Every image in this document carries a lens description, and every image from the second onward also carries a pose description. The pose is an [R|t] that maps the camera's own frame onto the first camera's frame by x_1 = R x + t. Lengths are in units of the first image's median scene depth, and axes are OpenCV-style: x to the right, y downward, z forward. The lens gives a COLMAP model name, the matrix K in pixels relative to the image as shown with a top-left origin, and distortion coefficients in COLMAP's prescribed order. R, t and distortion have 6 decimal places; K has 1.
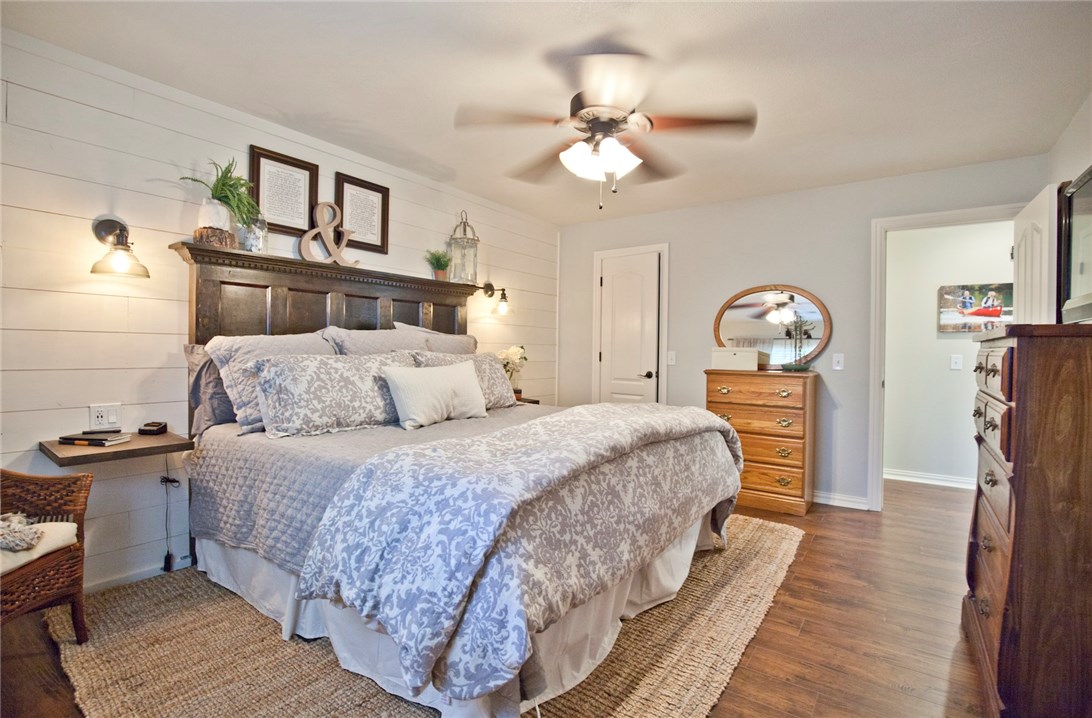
lens RADIAL K [[505.2, 0, 555.1], [0, 505.2, 353.3], [0, 0, 1]] dist [-0.033714, 0.005179]
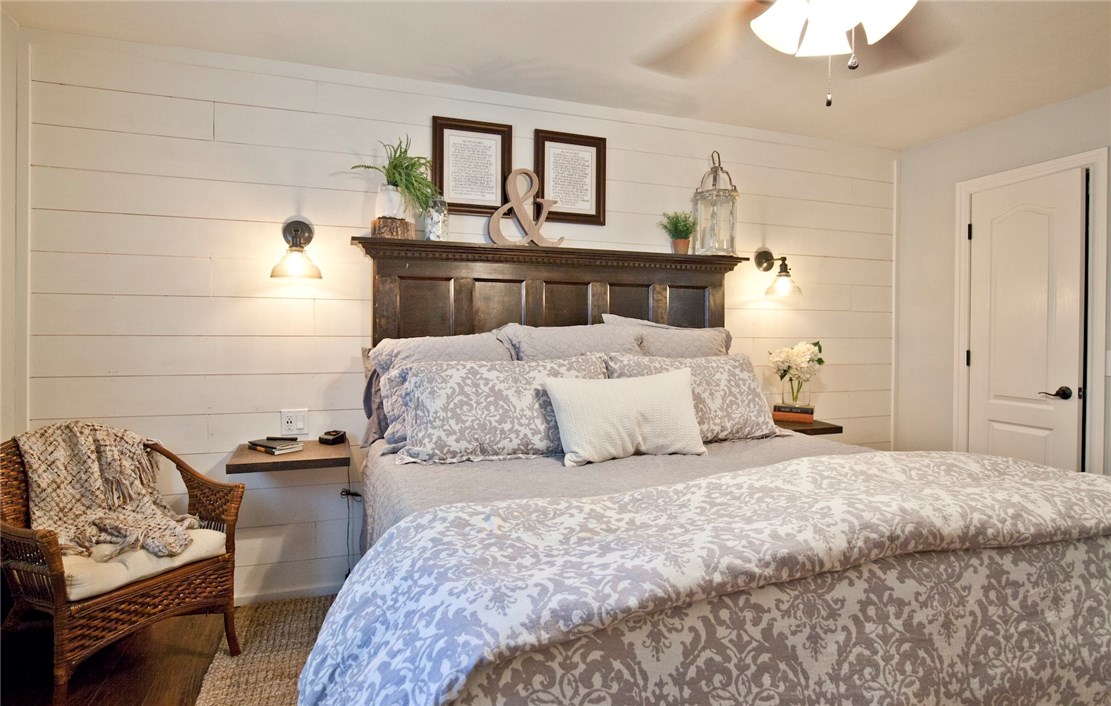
lens RADIAL K [[625.7, 0, 555.0], [0, 625.7, 345.2], [0, 0, 1]] dist [-0.018389, 0.000480]
pose [[0.827056, -0.001056, -0.562118, 0.196206], [0.003501, 0.999989, 0.003273, -0.024877], [0.562108, -0.004675, 0.827050, 0.240949]]
